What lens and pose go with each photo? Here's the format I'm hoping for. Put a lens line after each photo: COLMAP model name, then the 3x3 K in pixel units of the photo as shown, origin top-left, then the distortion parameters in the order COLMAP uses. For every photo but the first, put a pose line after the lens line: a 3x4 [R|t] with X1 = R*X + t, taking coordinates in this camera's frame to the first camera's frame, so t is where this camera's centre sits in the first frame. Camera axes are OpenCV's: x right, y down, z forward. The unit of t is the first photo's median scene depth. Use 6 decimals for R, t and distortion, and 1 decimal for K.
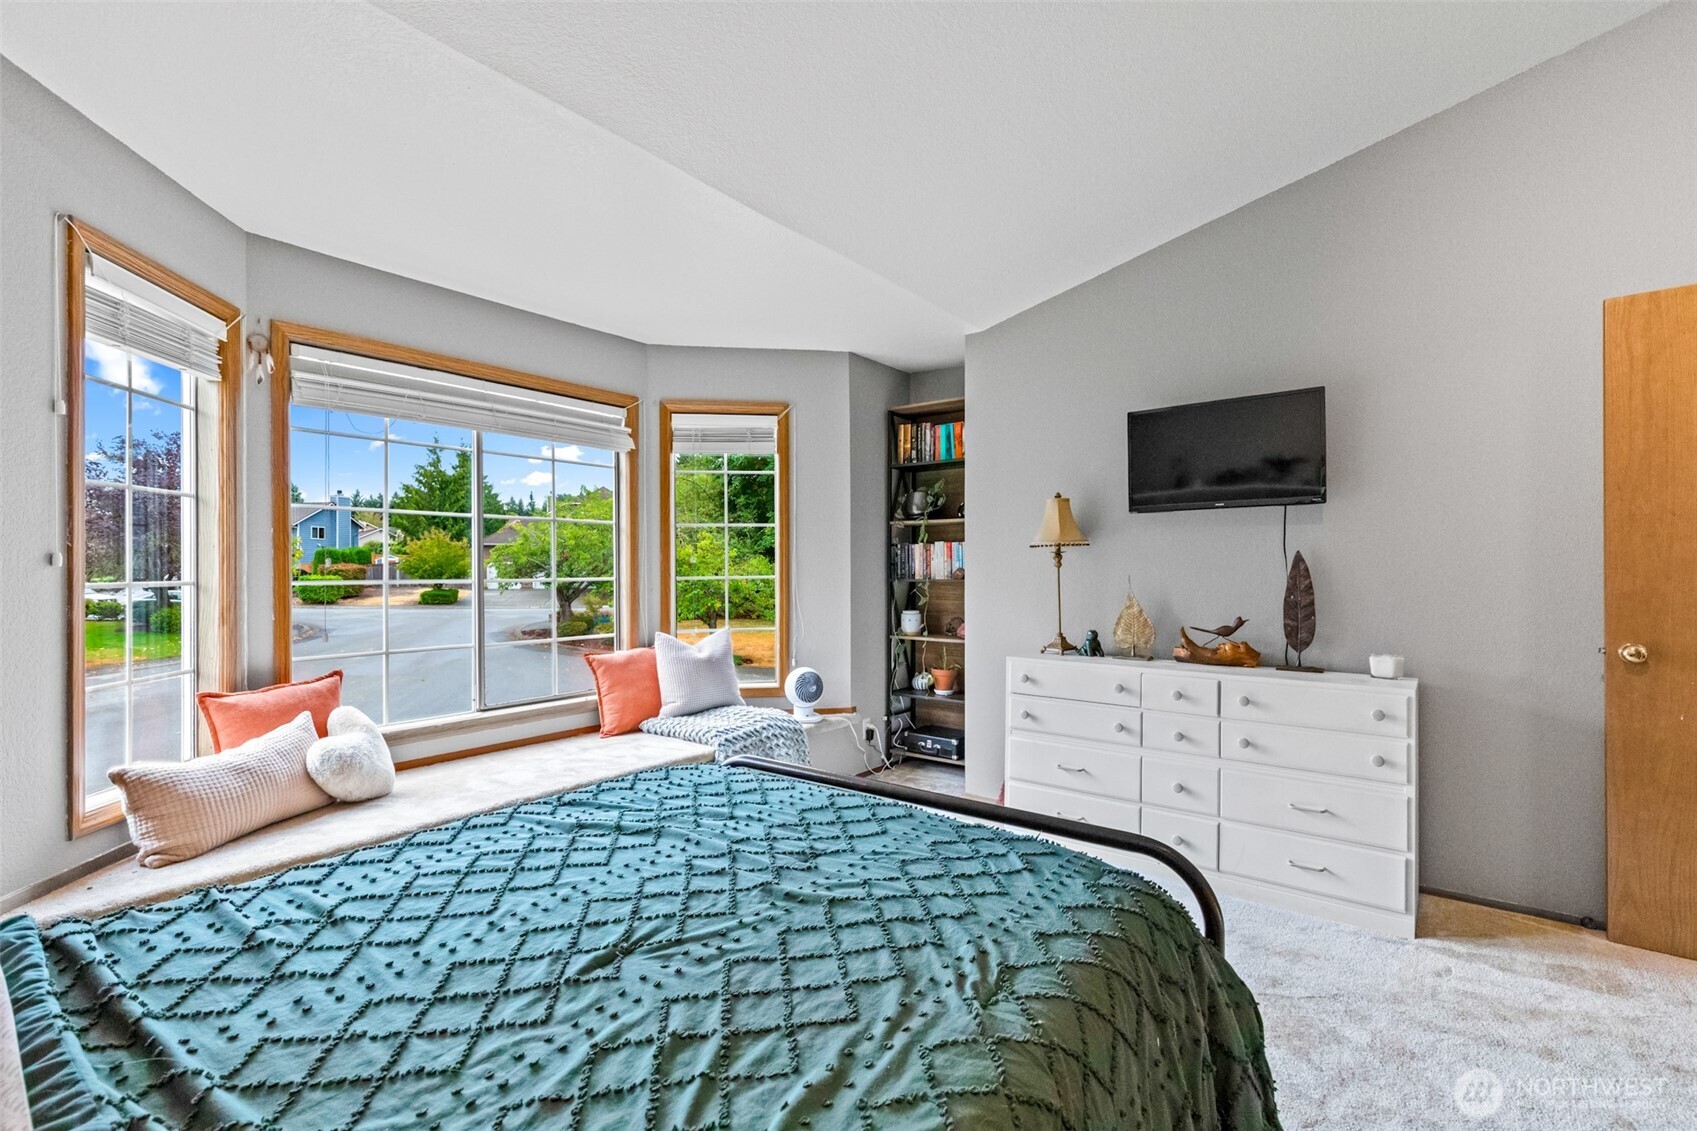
lens RADIAL K [[745.2, 0, 842.9], [0, 745.2, 563.8], [0, 0, 1]] dist [0.003269, -0.000275]
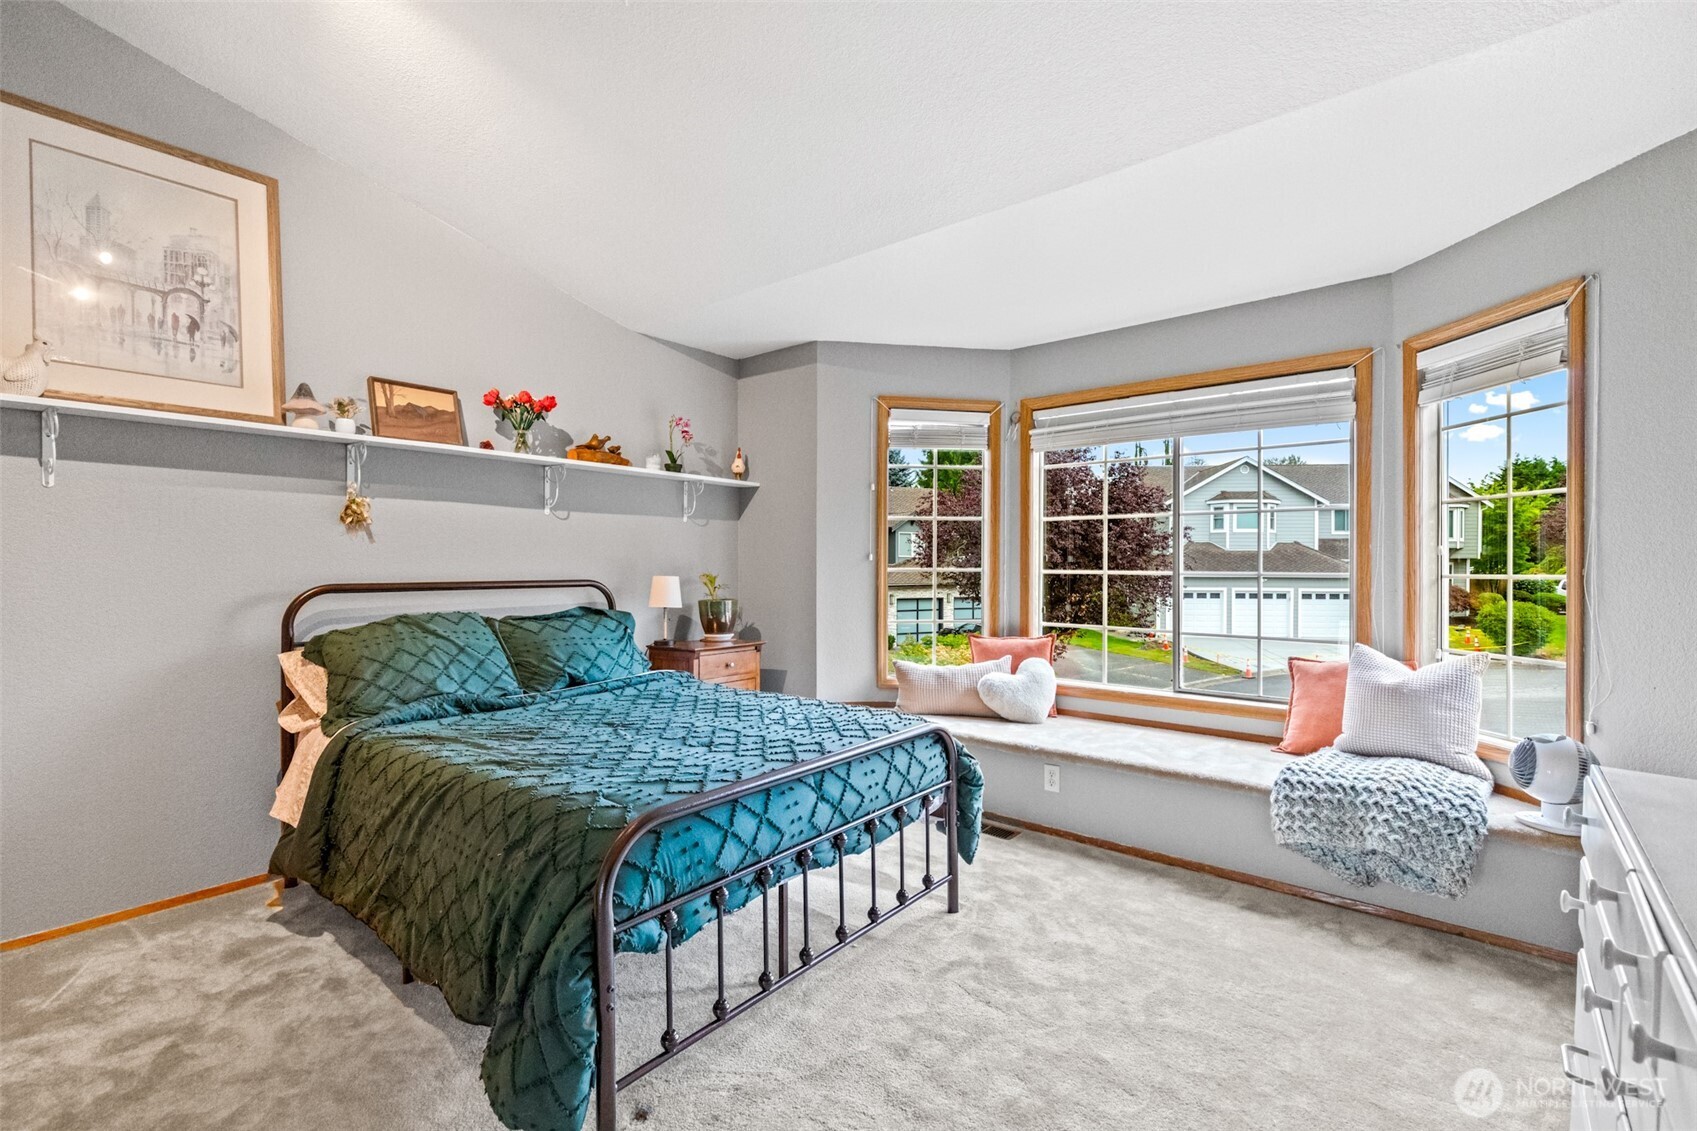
lens RADIAL K [[759.2, 0, 845.6], [0, 759.2, 564.2], [0, 0, 1]] dist [0.005359, 0.000065]
pose [[-0.025186, 0.000199, -0.999683, 0.705686], [-0.001720, 0.999998, 0.000243, 0.009464], [0.999681, 0.001725, -0.025186, 0.593746]]
